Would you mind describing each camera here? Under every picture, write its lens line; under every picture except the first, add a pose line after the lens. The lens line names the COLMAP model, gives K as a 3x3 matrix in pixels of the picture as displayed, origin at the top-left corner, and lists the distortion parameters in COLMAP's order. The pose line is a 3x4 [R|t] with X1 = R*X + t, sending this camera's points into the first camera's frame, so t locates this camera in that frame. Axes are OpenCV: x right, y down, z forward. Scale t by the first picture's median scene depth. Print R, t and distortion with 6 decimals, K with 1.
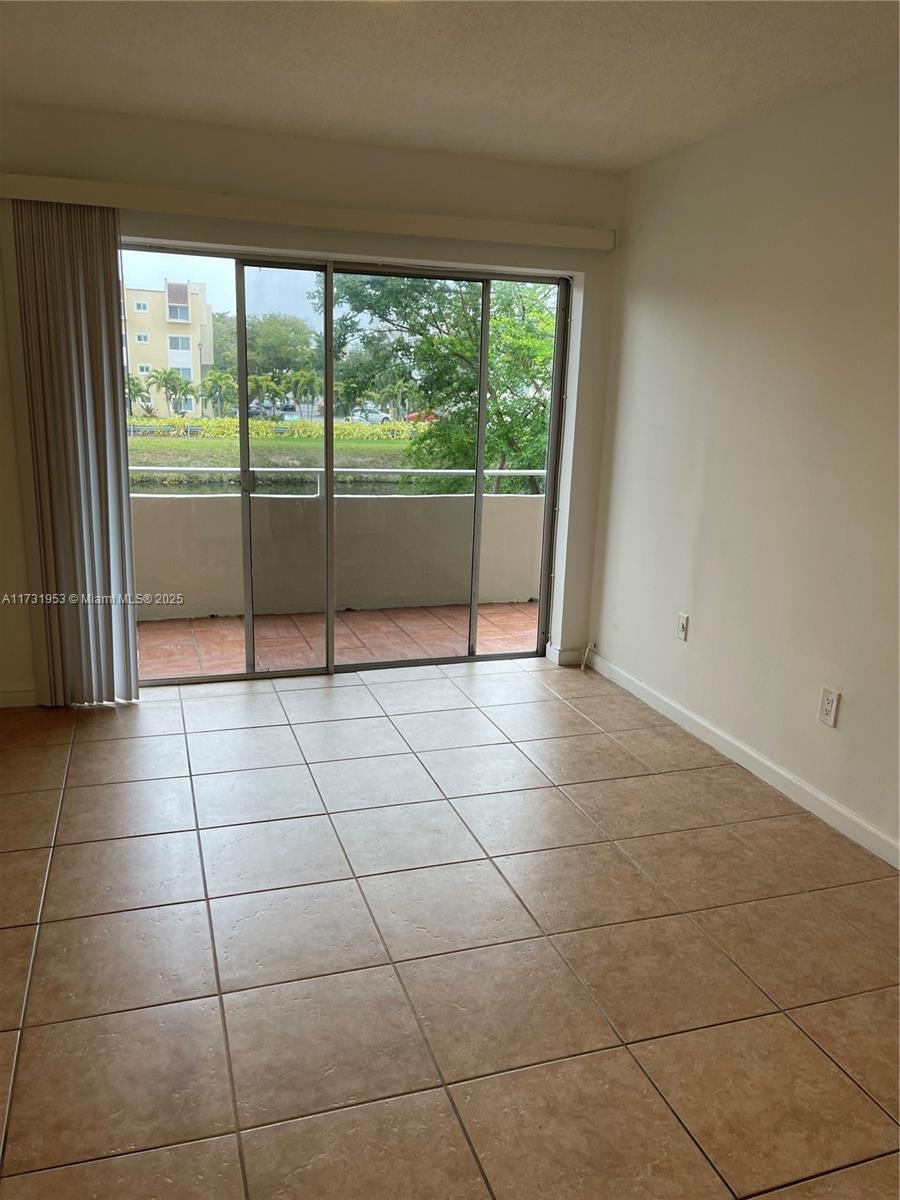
lens RADIAL K [[913.3, 0, 450.0], [0, 913.3, 600.0], [0, 0, 1]] dist [0.100372, -0.118355]
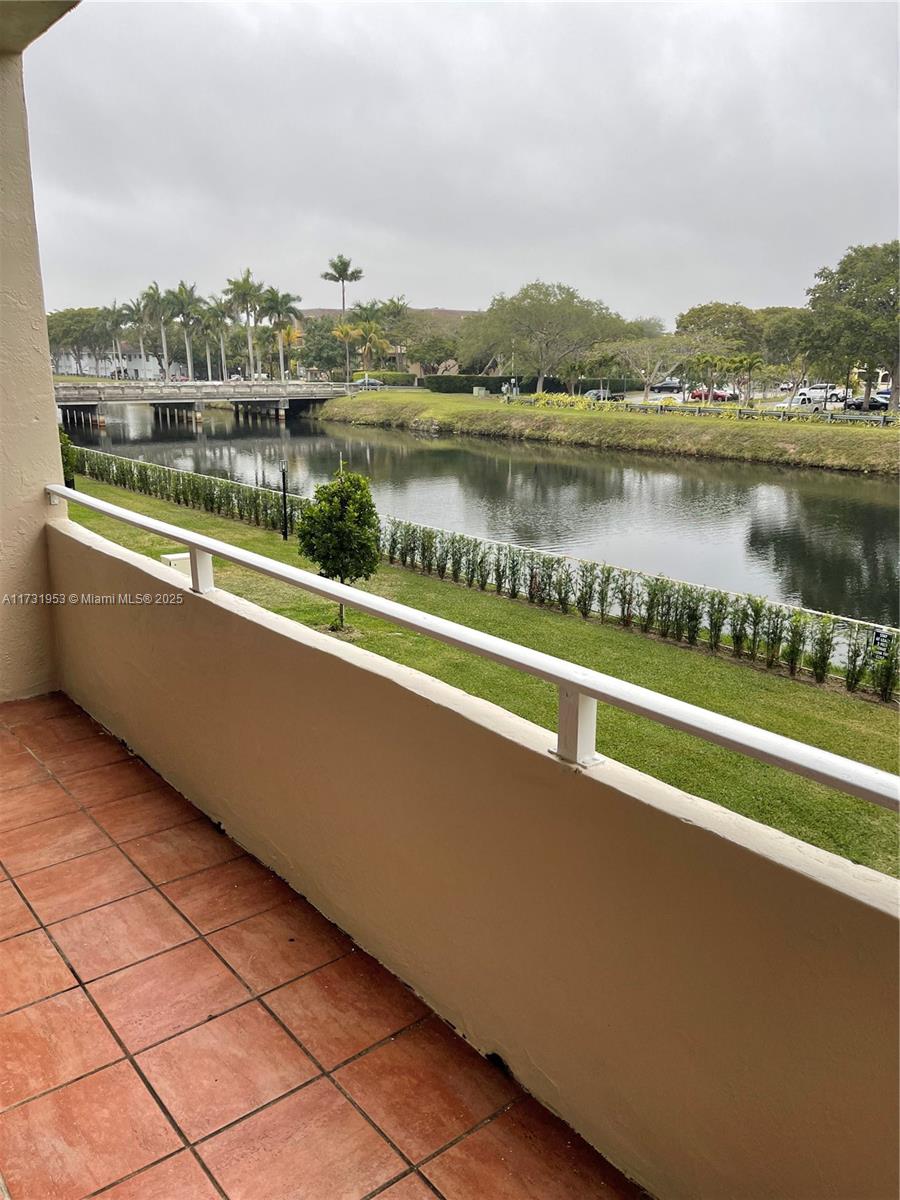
lens RADIAL K [[913.3, 0, 450.0], [0, 913.3, 600.0], [0, 0, 1]] dist [0.100372, -0.118355]
pose [[0.359436, 0.208647, -0.909545, 0.351373], [-0.210467, 0.967695, 0.138814, -0.197991], [0.909126, 0.141534, 0.391738, 0.889876]]
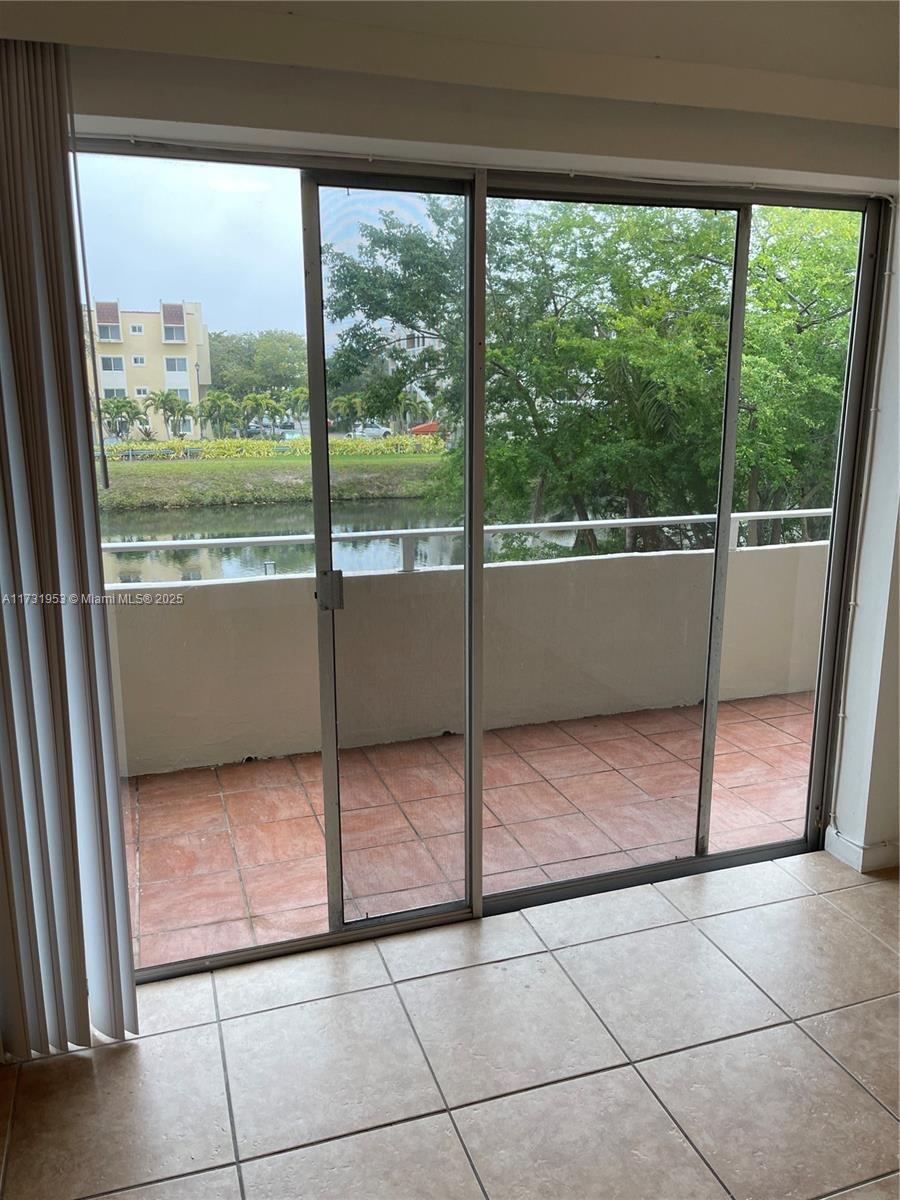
lens RADIAL K [[913.3, 0, 450.0], [0, 913.3, 600.0], [0, 0, 1]] dist [0.100372, -0.118355]
pose [[0.999374, -0.035187, -0.003683, -0.101749], [0.035142, 0.999315, -0.011635, -0.079833], [0.004090, 0.011498, 0.999926, 0.318796]]
